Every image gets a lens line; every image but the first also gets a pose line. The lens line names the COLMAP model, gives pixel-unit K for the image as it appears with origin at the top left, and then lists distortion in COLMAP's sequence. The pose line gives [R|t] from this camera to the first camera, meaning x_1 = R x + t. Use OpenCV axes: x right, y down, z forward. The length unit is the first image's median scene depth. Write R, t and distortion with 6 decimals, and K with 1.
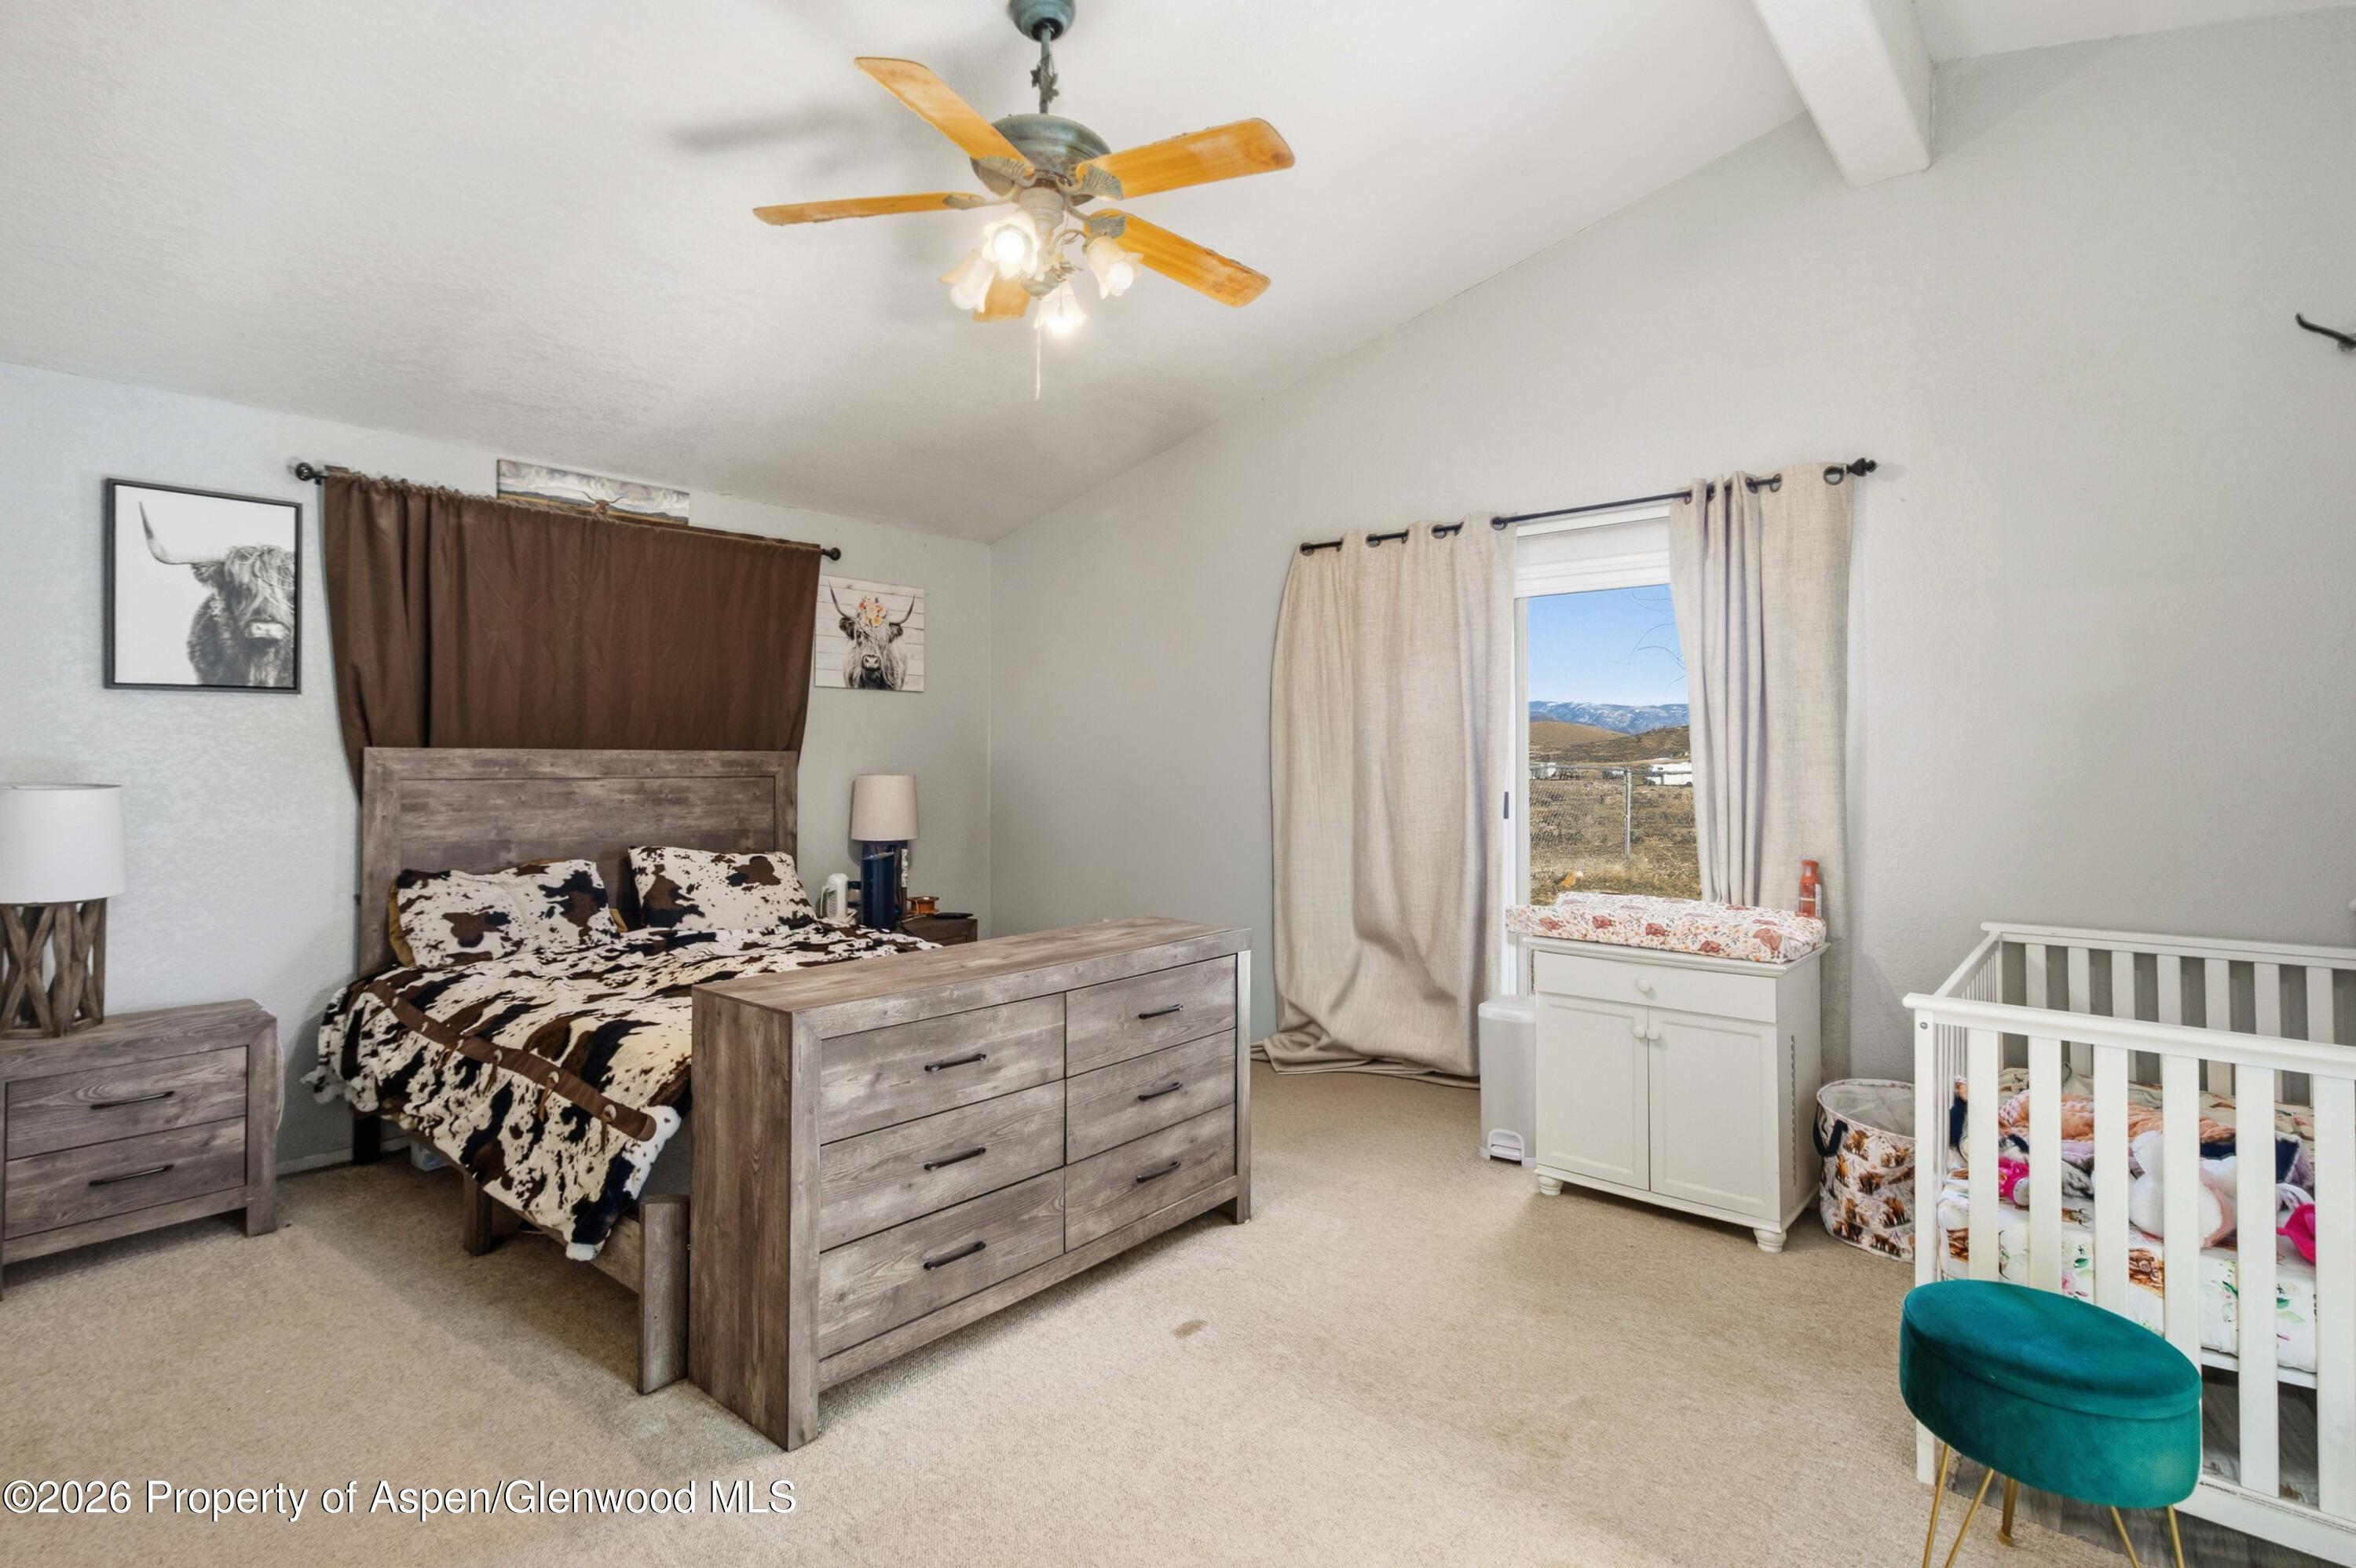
lens RADIAL K [[1111.9, 0, 1175.0], [0, 1111.9, 775.3], [0, 0, 1]] dist [0.001837, 0.000132]
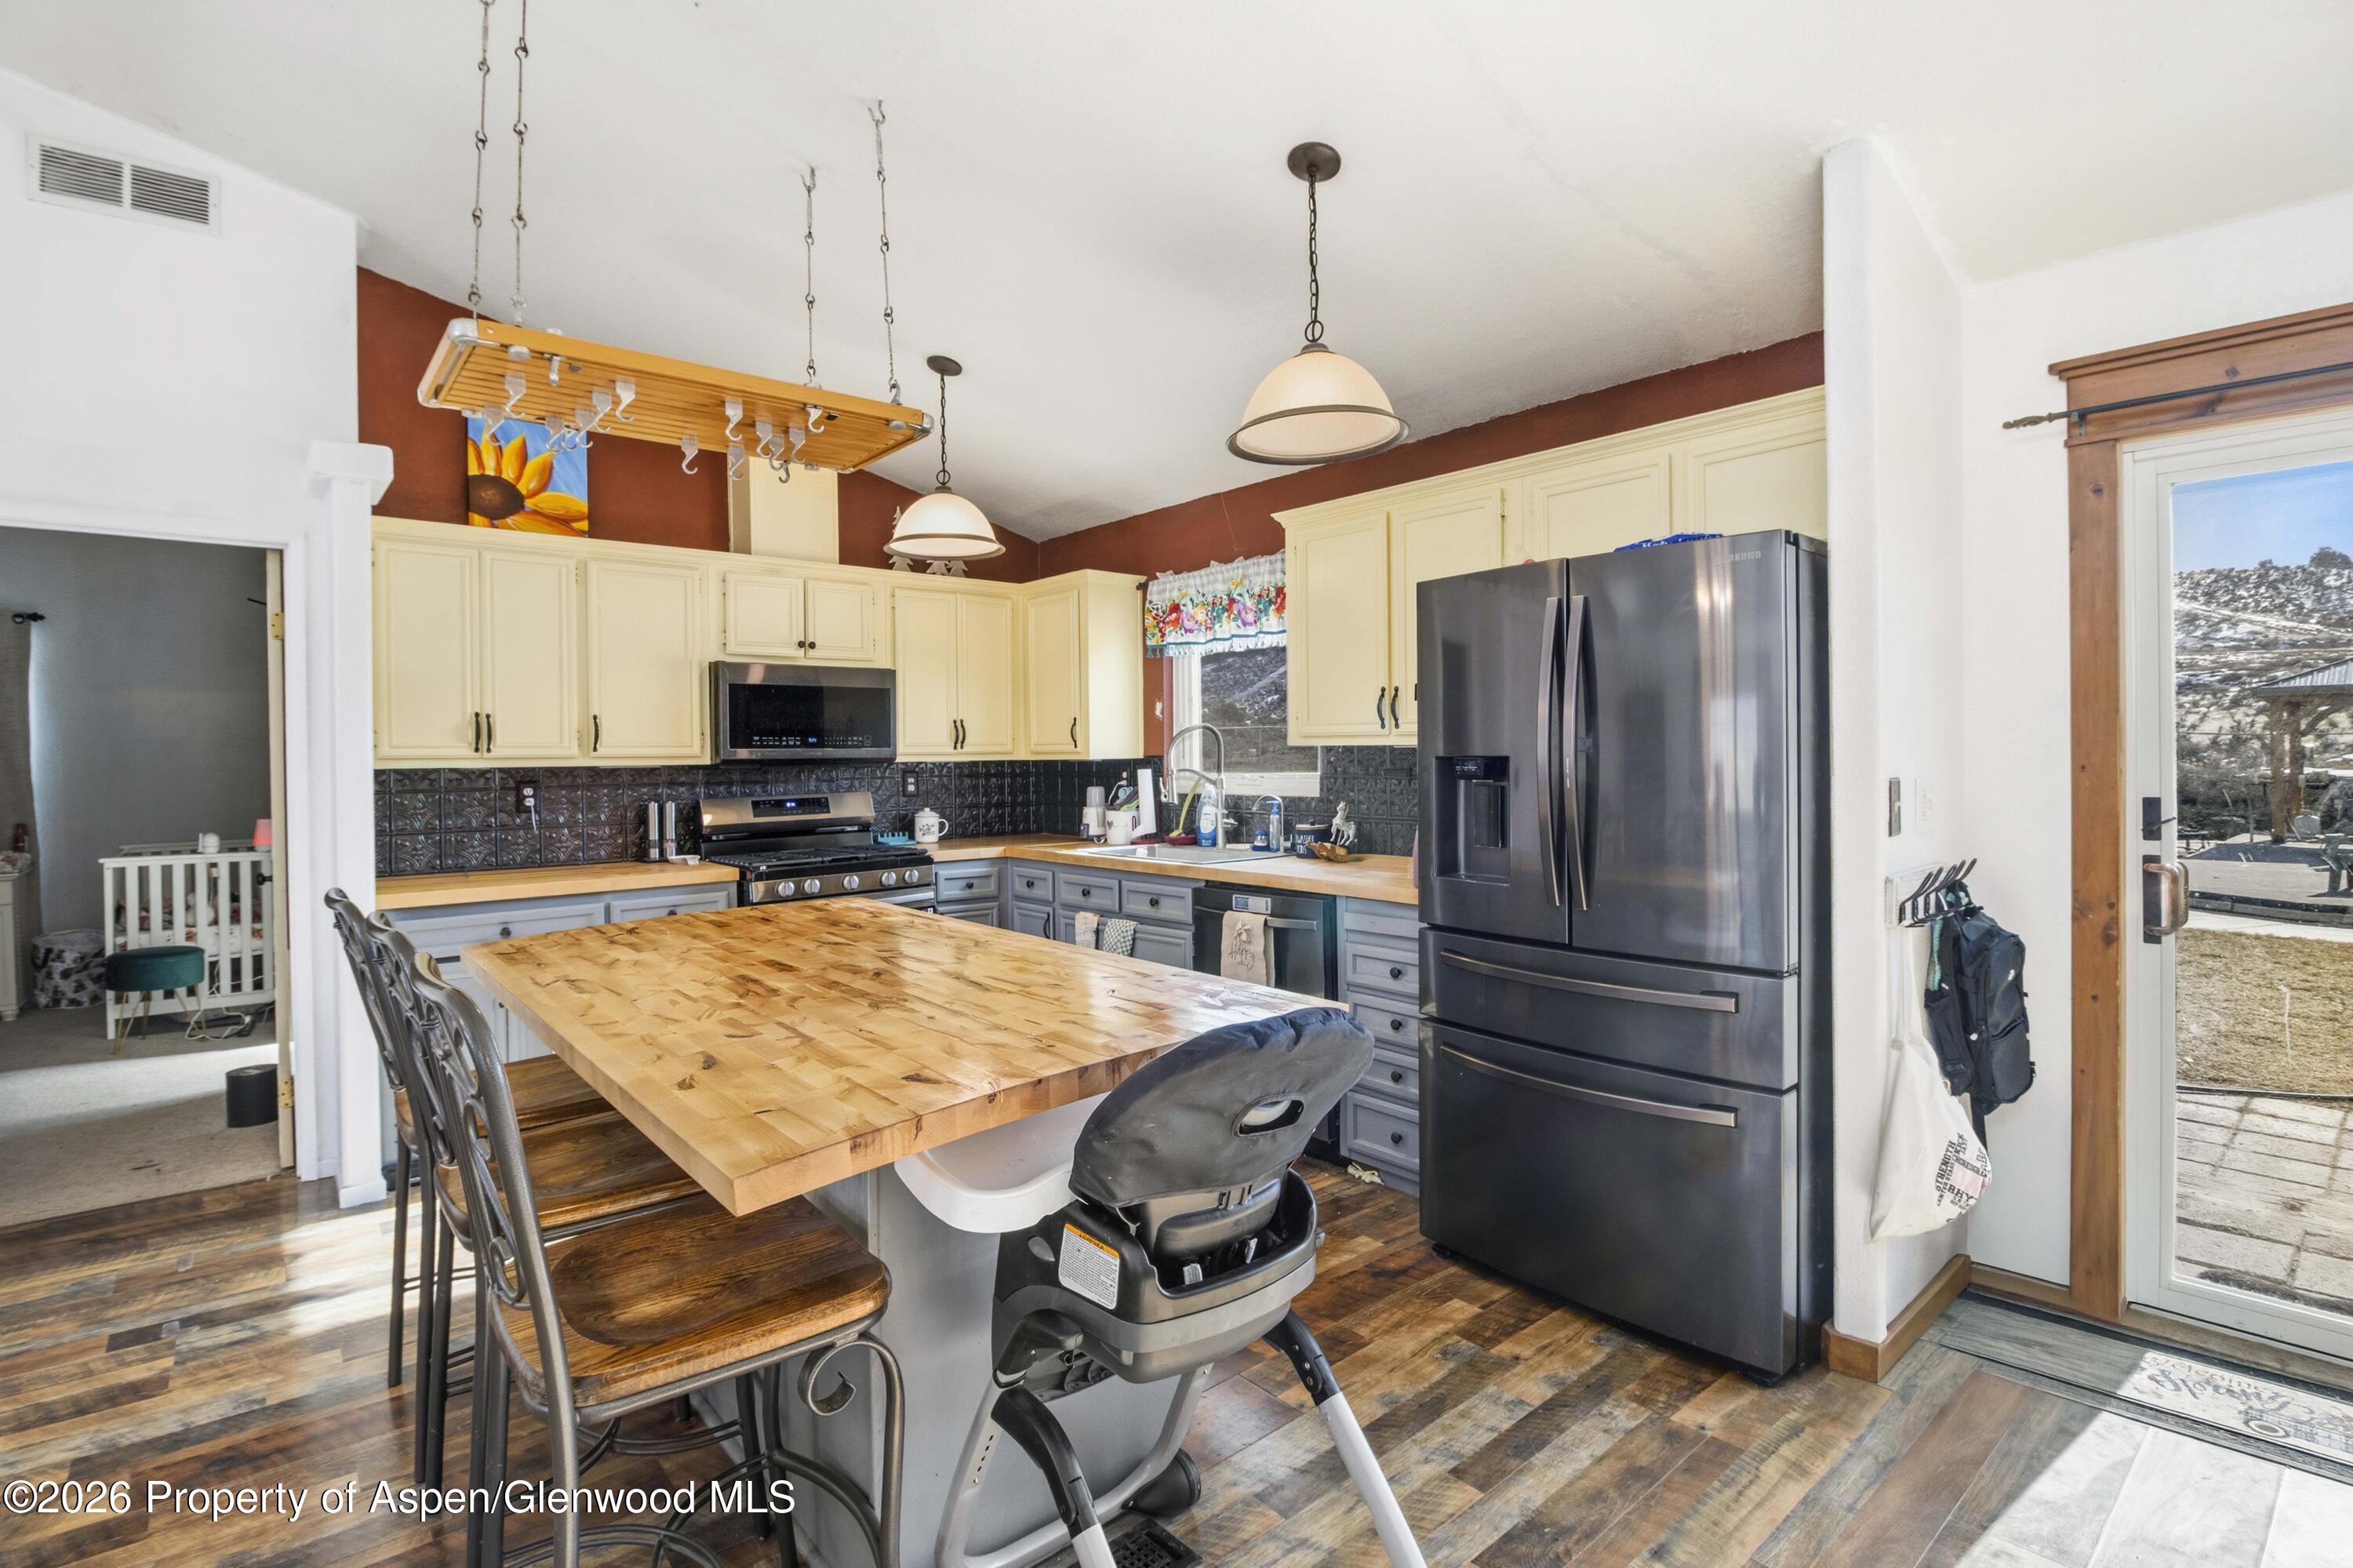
lens RADIAL K [[1110.7, 0, 1165.6], [0, 1110.7, 779.8], [0, 0, 1]] dist [0.001837, 0.000132]
pose [[0.151930, -0.015111, 0.988276, -1.151774], [0.021247, 0.999702, 0.012020, 0.015015], [-0.988163, 0.019172, 0.152206, -1.405670]]
